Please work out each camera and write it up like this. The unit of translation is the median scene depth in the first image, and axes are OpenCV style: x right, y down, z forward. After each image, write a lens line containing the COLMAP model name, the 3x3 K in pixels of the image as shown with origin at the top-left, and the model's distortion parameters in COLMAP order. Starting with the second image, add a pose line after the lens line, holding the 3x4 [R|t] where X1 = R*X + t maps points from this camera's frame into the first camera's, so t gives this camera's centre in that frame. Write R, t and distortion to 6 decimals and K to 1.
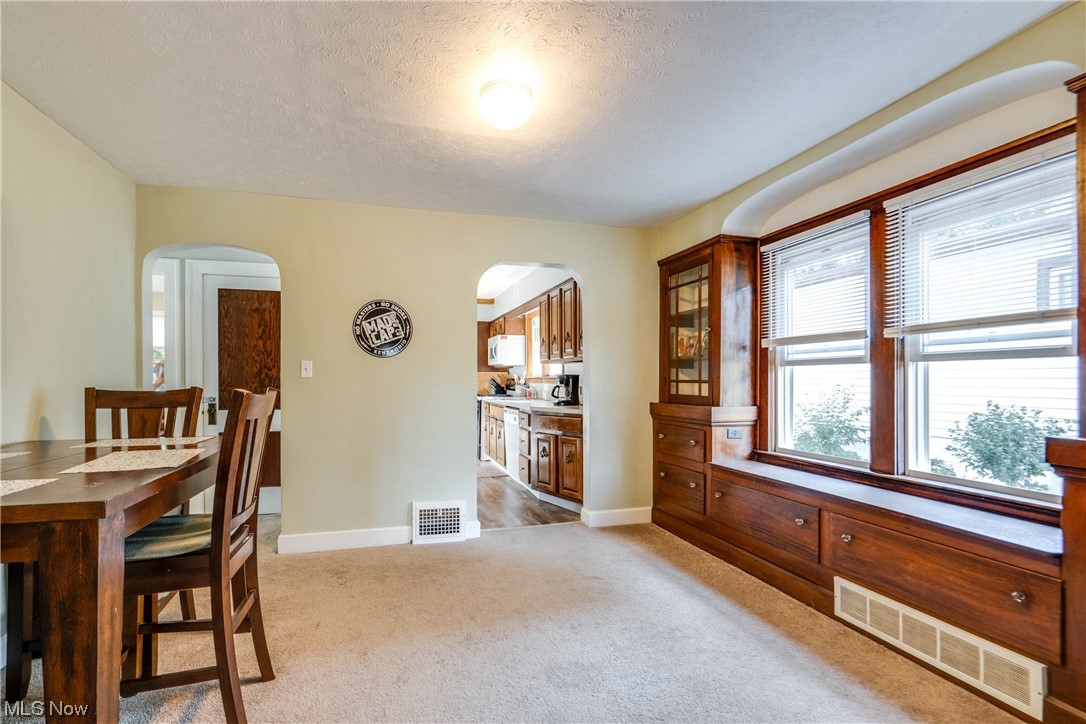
lens RADIAL K [[535.2, 0, 559.5], [0, 535.2, 381.9], [0, 0, 1]] dist [-0.012083, 0.000575]
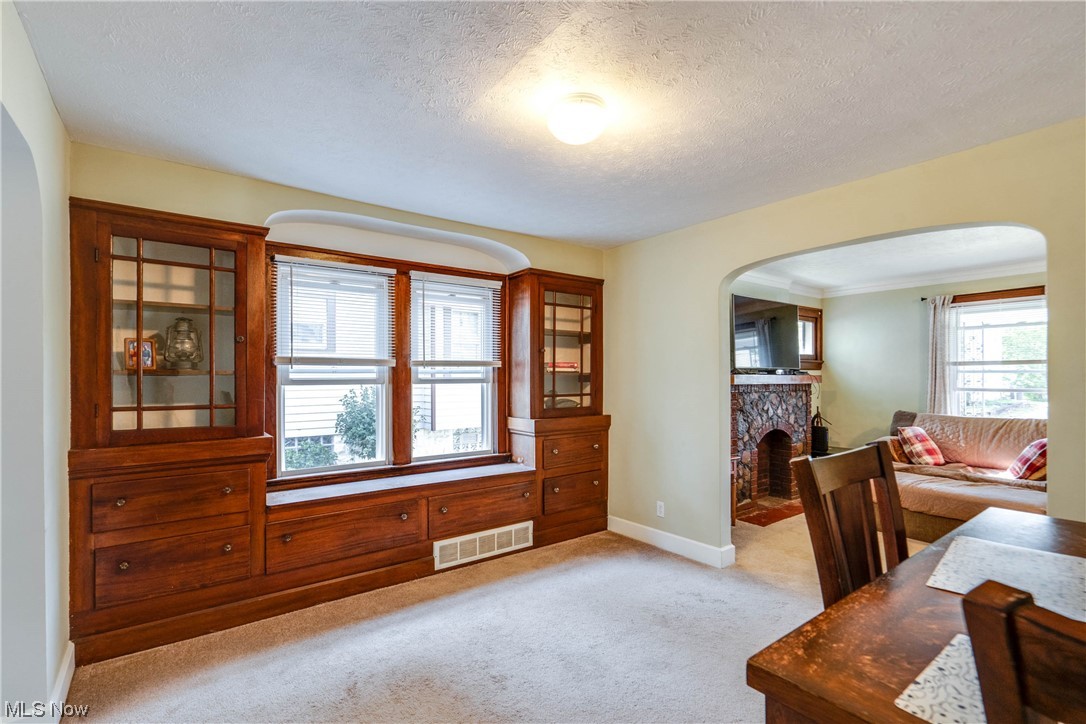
lens RADIAL K [[494.8, 0, 543.2], [0, 494.8, 370.8], [0, 0, 1]] dist [-0.000911, 0.000308]
pose [[-0.343836, 0.007299, 0.939001, -0.722918], [-0.001359, 0.999965, -0.008270, -0.061612], [-0.939029, -0.004119, -0.343814, 1.097417]]
